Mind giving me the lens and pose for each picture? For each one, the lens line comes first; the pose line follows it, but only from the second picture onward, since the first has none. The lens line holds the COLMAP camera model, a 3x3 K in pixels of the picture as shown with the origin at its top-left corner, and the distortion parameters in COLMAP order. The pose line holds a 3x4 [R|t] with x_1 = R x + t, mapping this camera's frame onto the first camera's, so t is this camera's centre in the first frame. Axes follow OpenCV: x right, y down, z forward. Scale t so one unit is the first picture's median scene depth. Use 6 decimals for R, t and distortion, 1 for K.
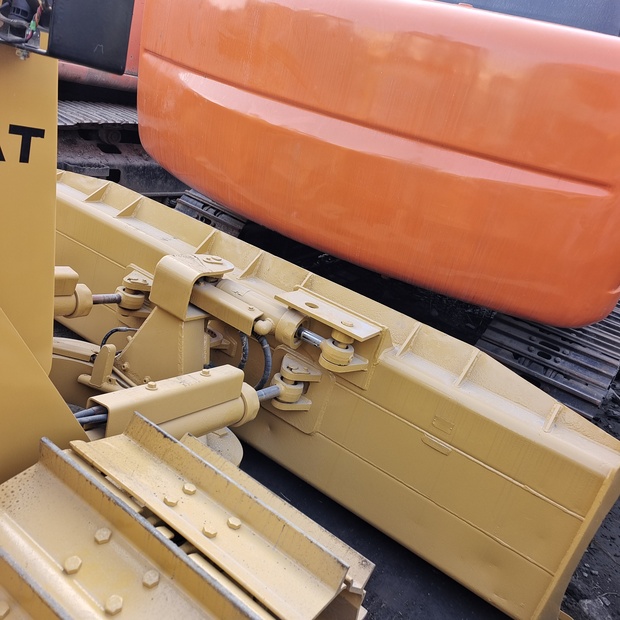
lens RADIAL K [[567.7, 0, 310.0], [0, 567.7, 310.0], [0, 0, 1]] dist [0.043320, 0.000984]
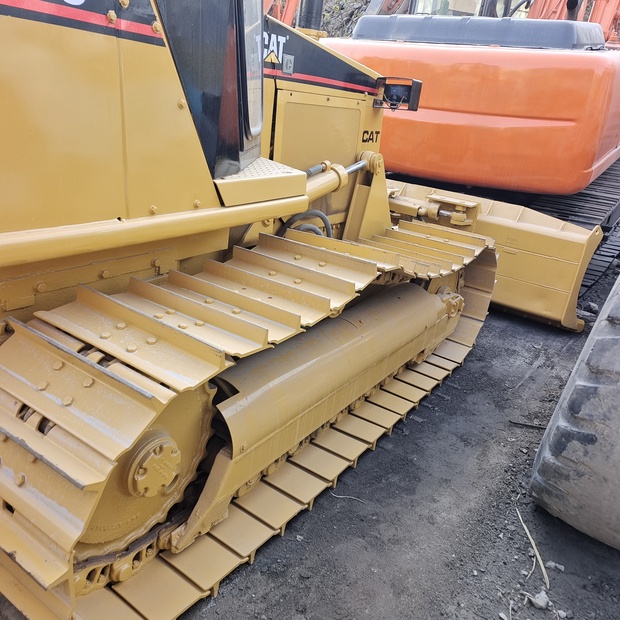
lens RADIAL K [[567.7, 0, 310.0], [0, 567.7, 310.0], [0, 0, 1]] dist [0.043320, 0.000984]
pose [[0.988166, -0.140795, -0.060861, -0.427744], [0.141929, 0.989768, 0.014708, 0.311419], [0.058168, -0.023171, 0.998038, -1.220410]]
